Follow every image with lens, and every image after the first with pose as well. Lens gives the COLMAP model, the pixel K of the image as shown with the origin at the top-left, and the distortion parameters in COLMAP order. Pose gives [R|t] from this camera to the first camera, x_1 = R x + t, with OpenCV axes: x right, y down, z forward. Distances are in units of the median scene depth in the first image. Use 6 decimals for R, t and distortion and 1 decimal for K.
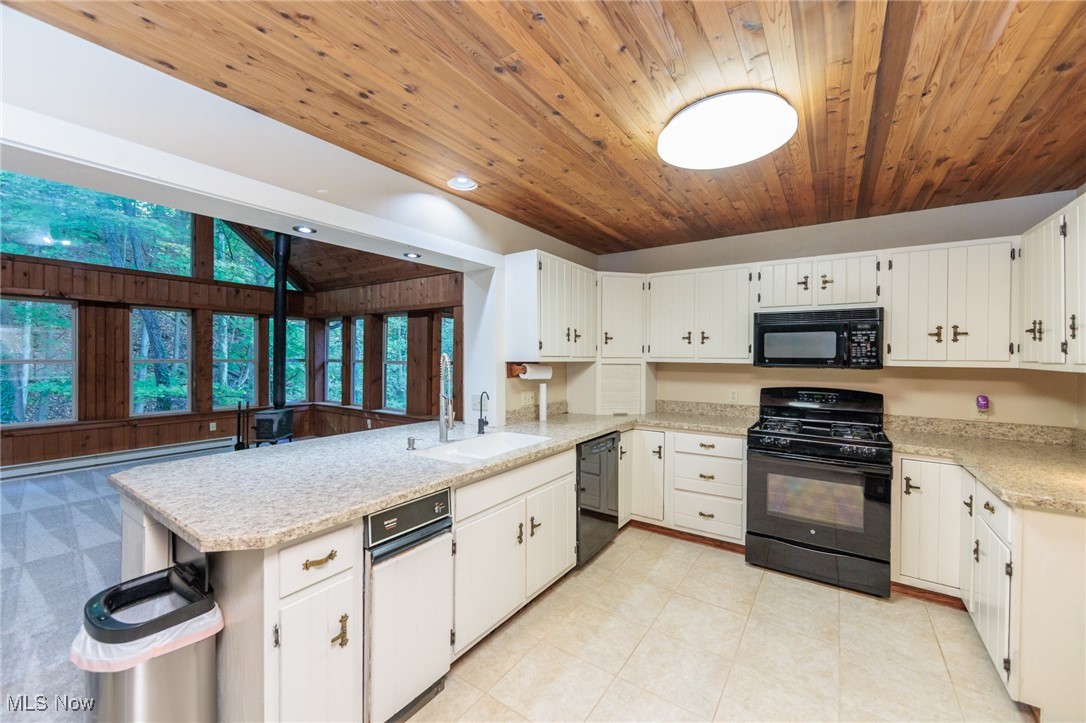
lens RADIAL K [[424.8, 0, 541.5], [0, 424.8, 357.5], [0, 0, 1]] dist [-0.000952, 0.000427]
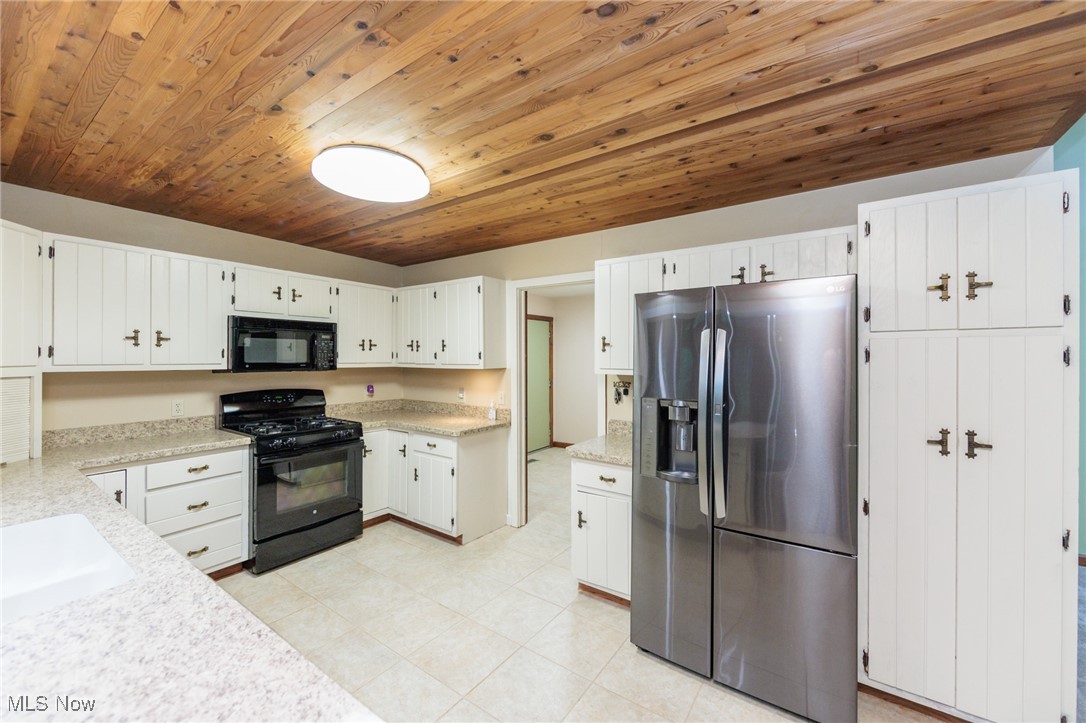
lens RADIAL K [[424.8, 0, 541.5], [0, 424.8, 357.5], [0, 0, 1]] dist [-0.000952, 0.000427]
pose [[0.011485, -0.005883, 0.999917, -0.498326], [0.002736, 0.999979, 0.005852, -0.017929], [-0.999930, 0.002669, 0.011501, 0.348991]]
